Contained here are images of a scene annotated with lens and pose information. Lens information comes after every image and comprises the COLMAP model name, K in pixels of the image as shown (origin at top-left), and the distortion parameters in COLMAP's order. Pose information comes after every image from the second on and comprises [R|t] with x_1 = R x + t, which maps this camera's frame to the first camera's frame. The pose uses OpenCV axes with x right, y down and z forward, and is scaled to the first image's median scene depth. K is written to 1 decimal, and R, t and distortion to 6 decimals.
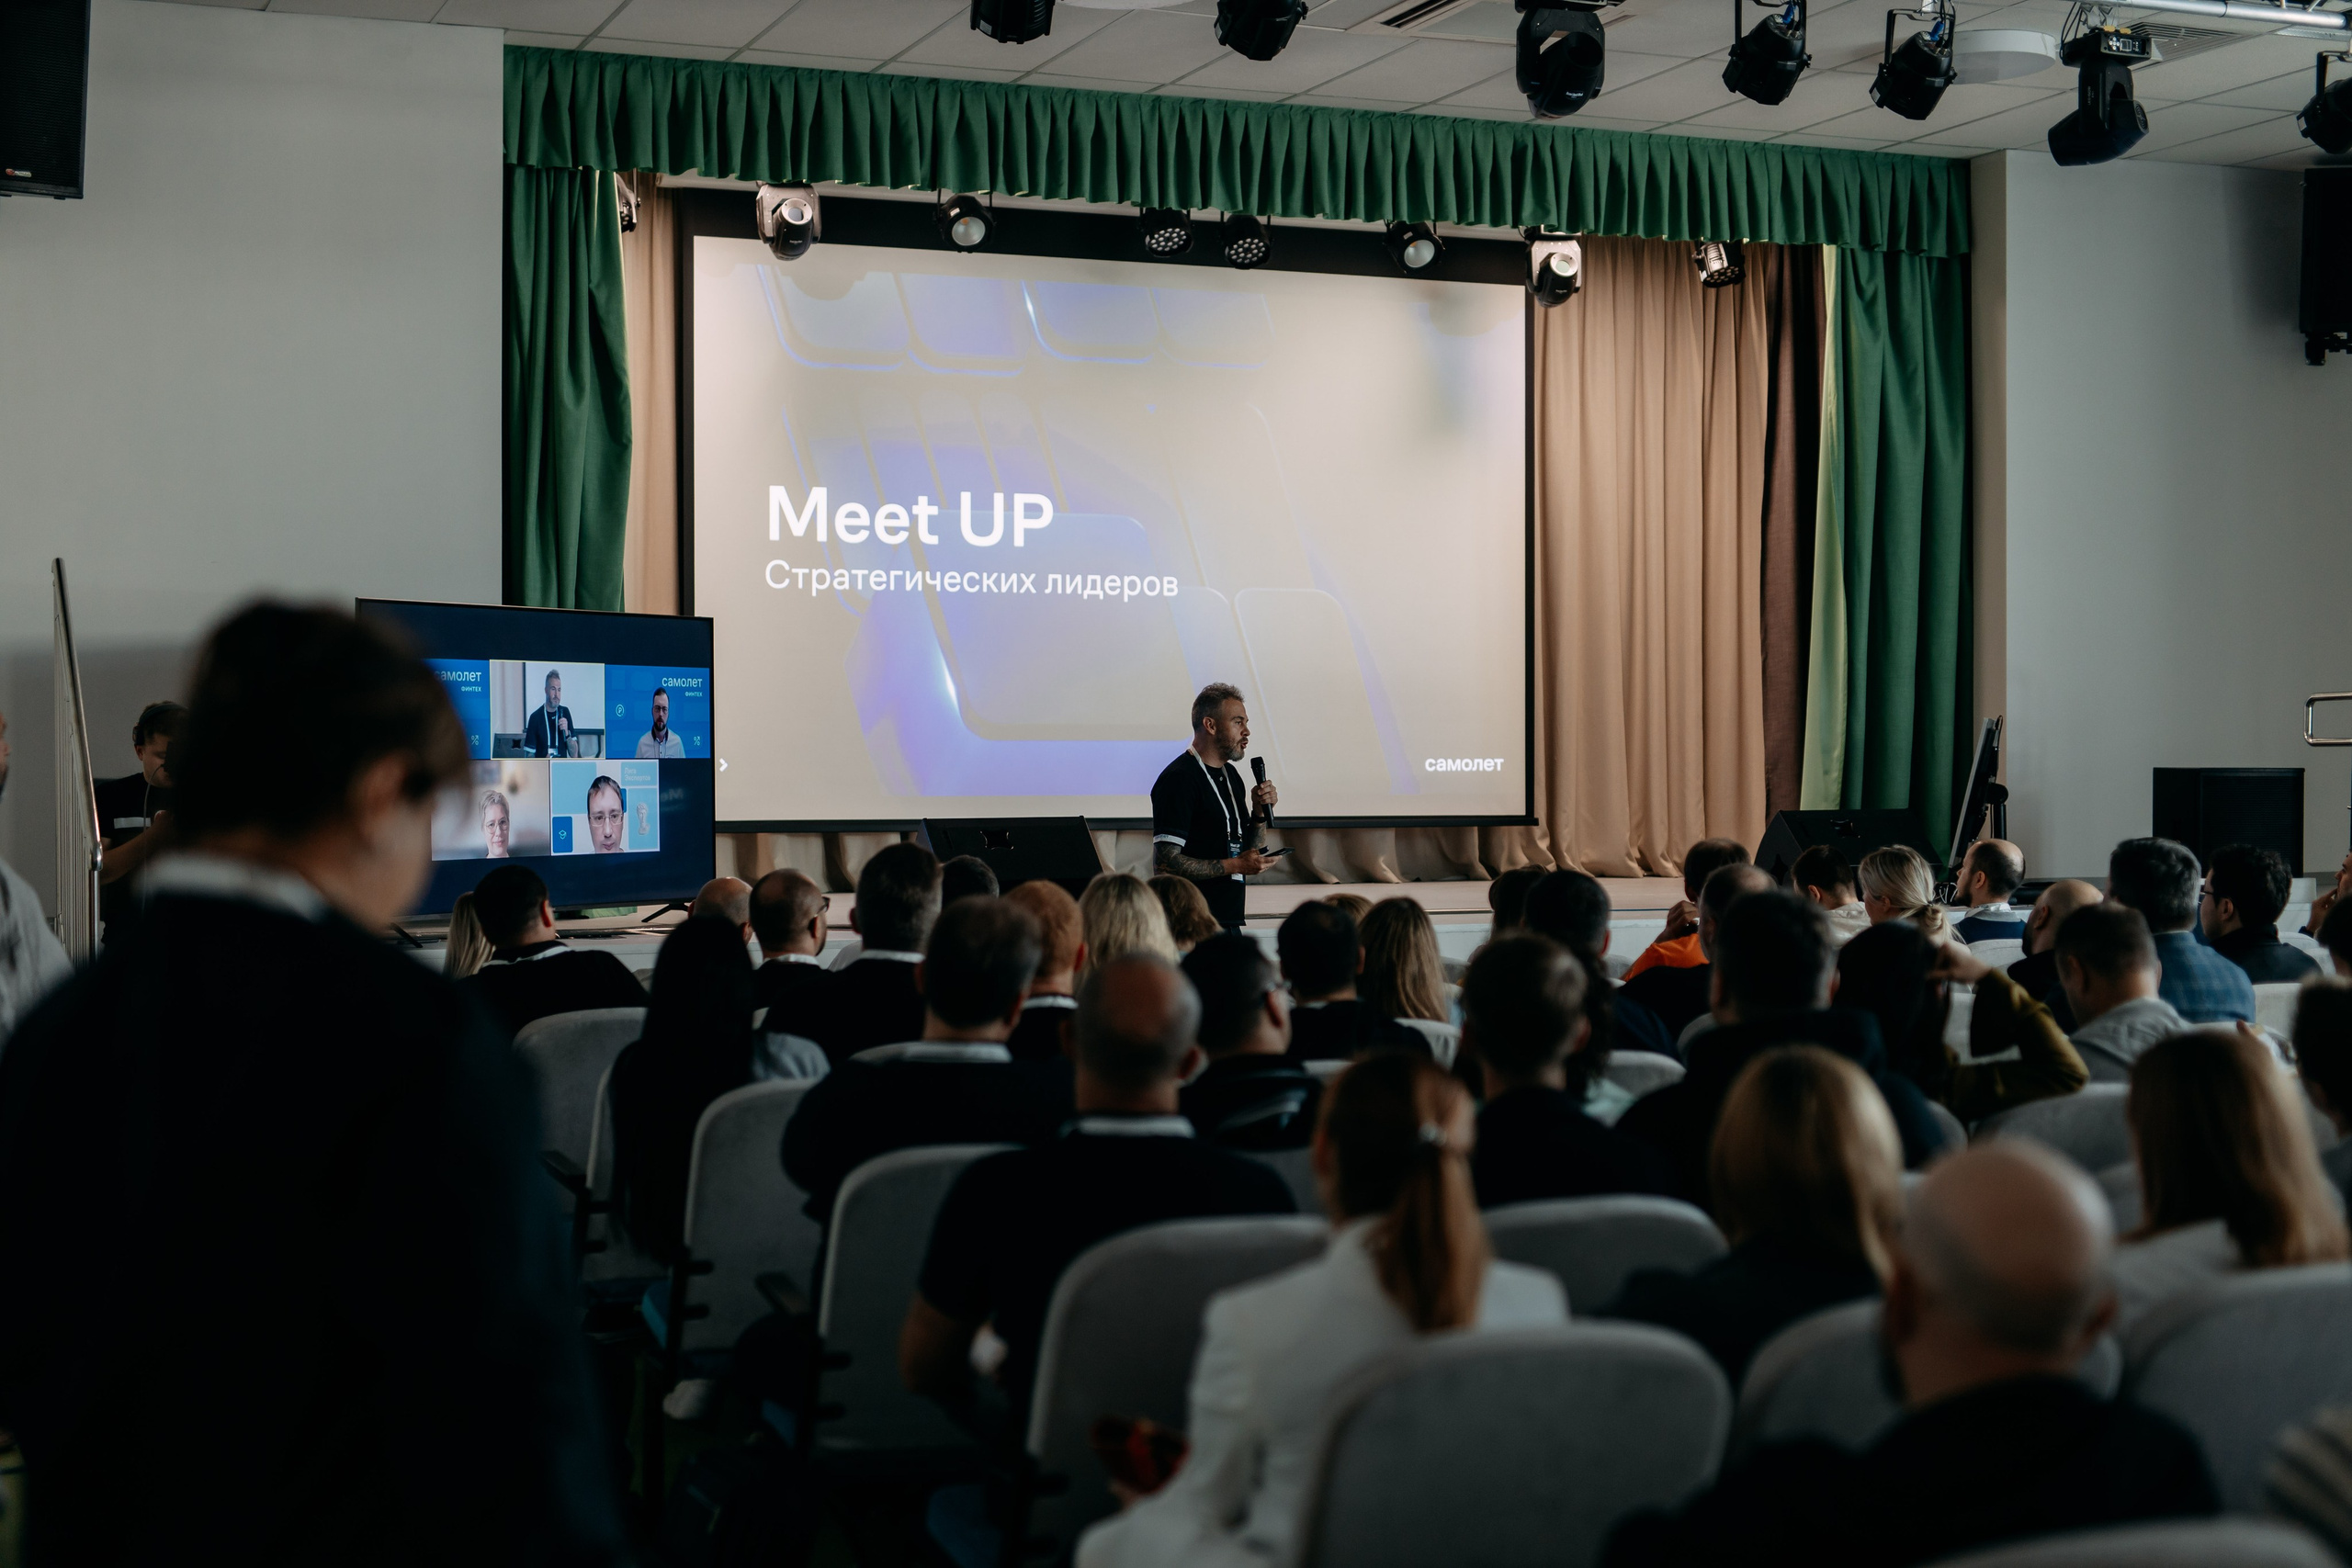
lens RADIAL K [[3335.8, 0, 1171.6], [0, 3335.8, 786.9], [0, 0, 1]] dist [-0.031216, 0.000000]
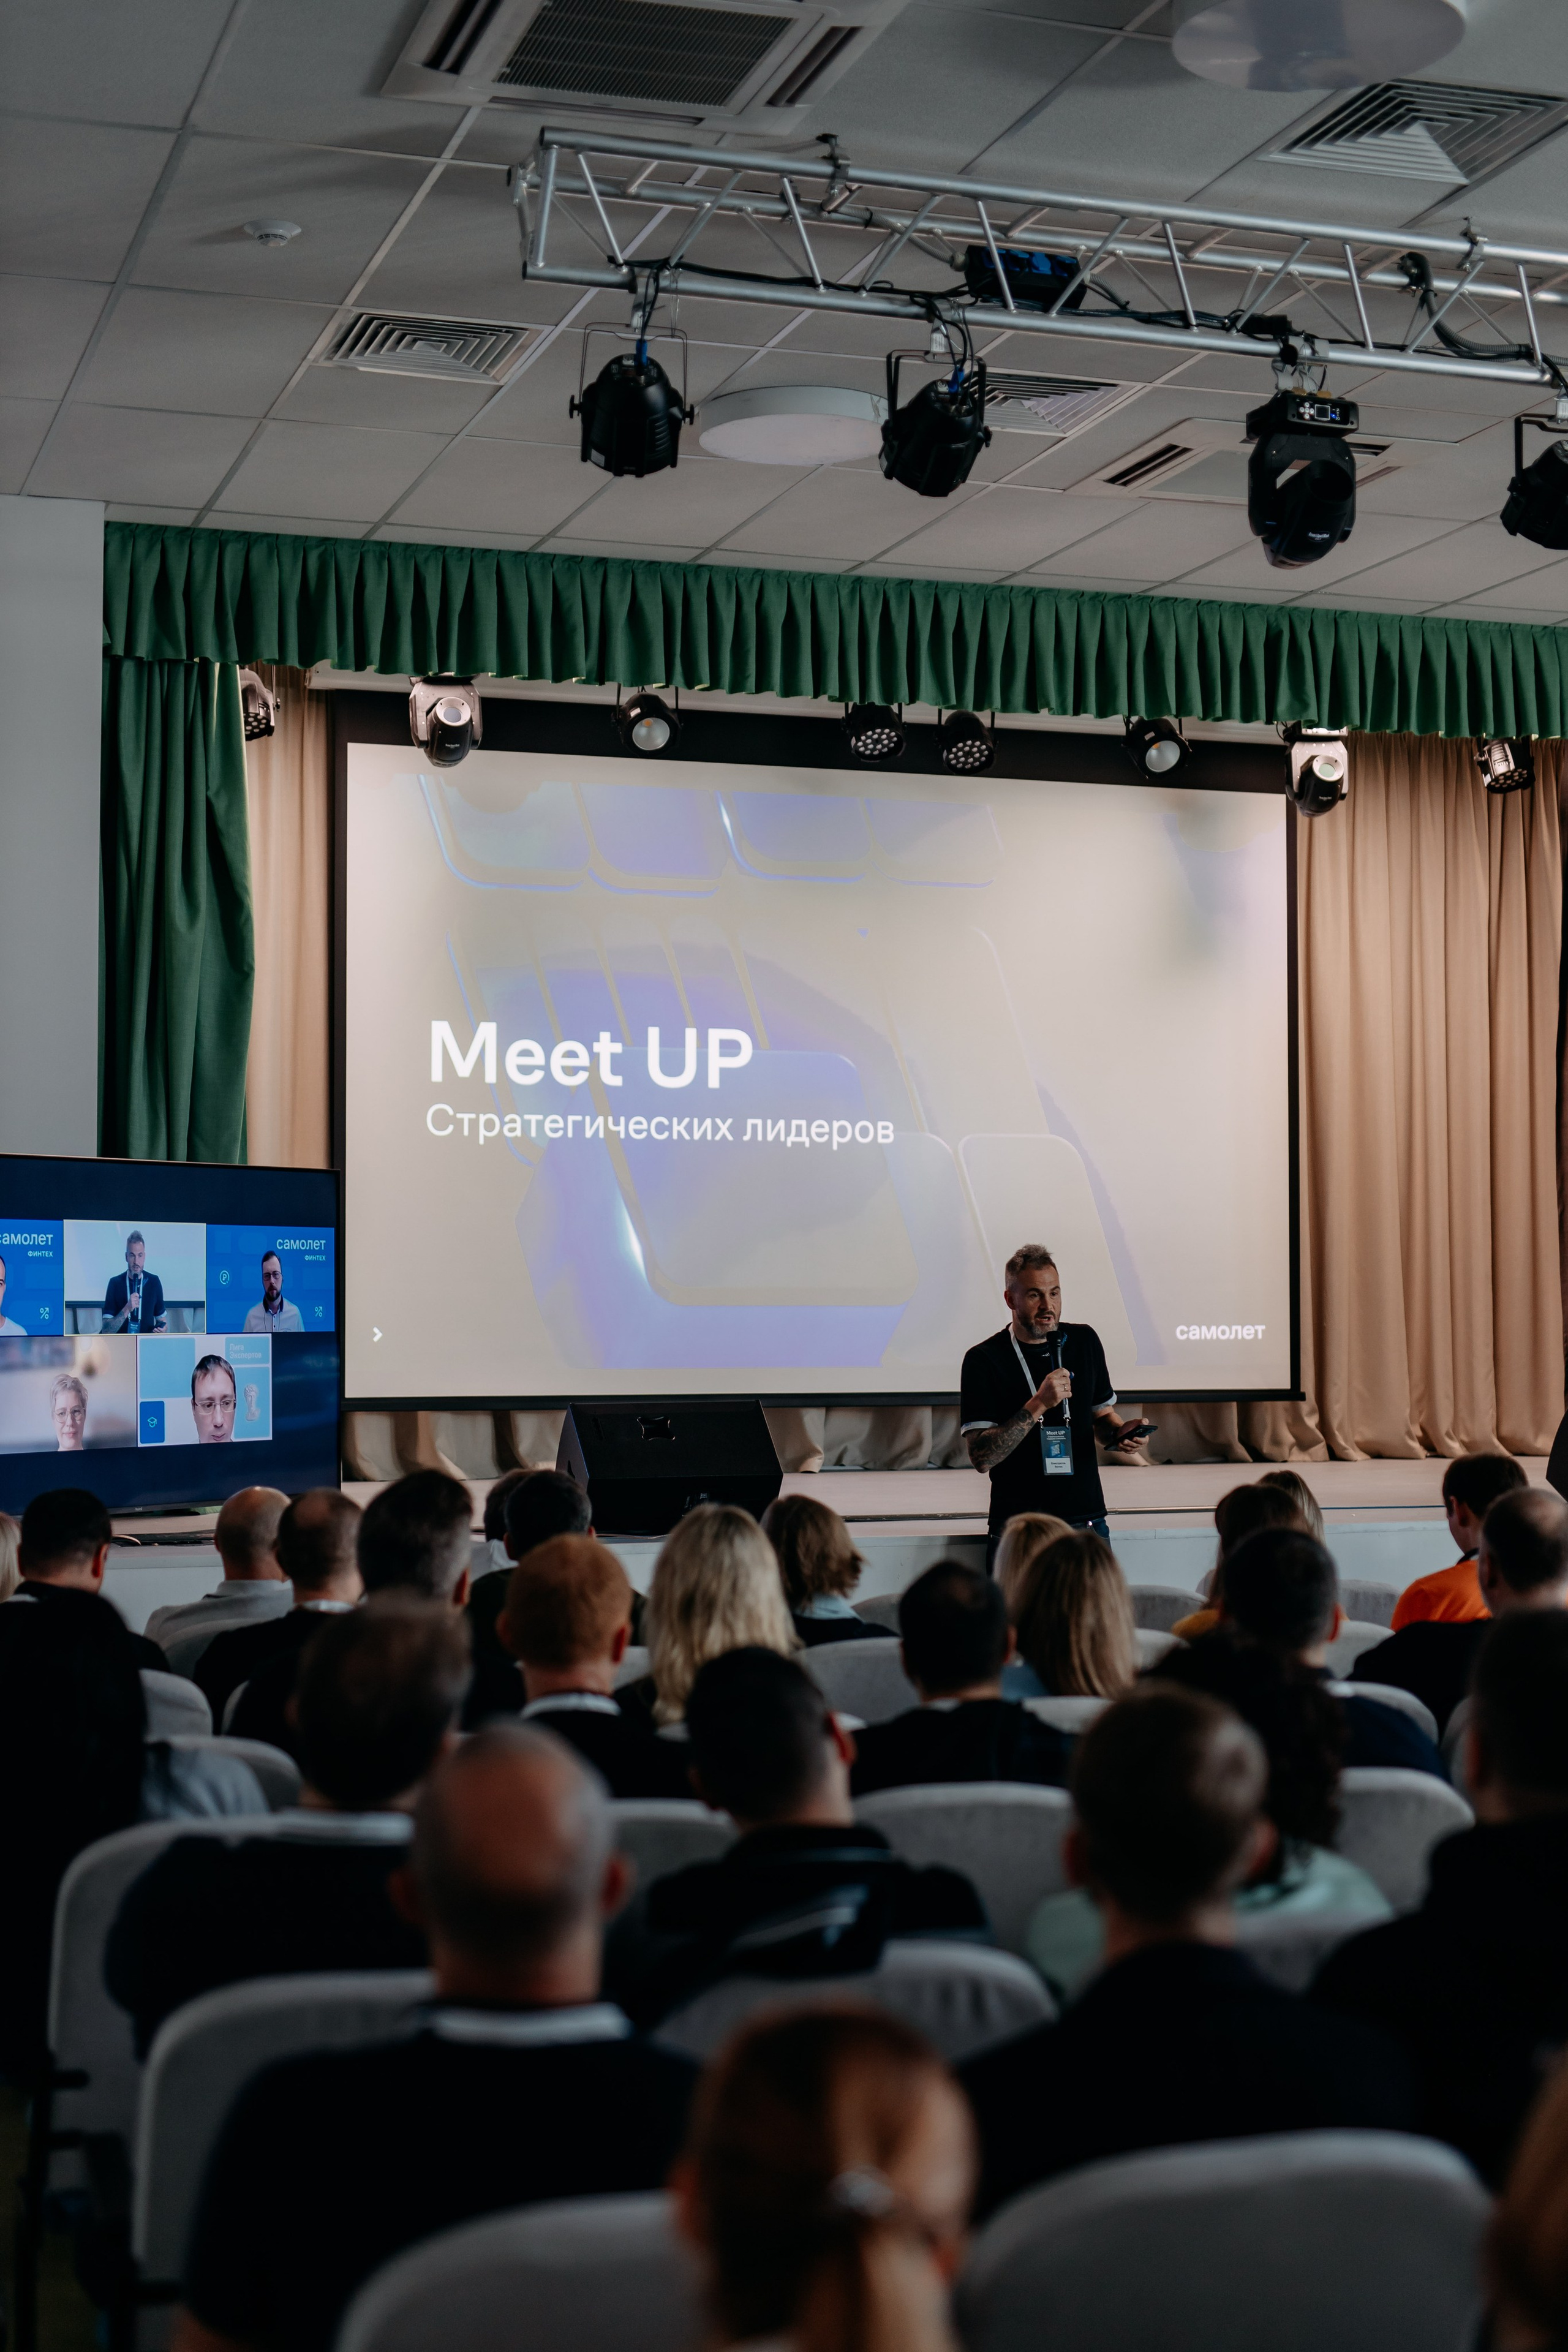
lens RADIAL K [[3336.2, 0, 790.2], [0, 3336.2, 1171.0], [0, 0, 1]] dist [-0.031216, 0.000000]
pose [[0.998619, -0.002619, -0.052474, 0.023278], [0.000095, 0.998845, -0.048044, -0.007932], [0.052539, 0.047973, 0.997466, 0.125266]]
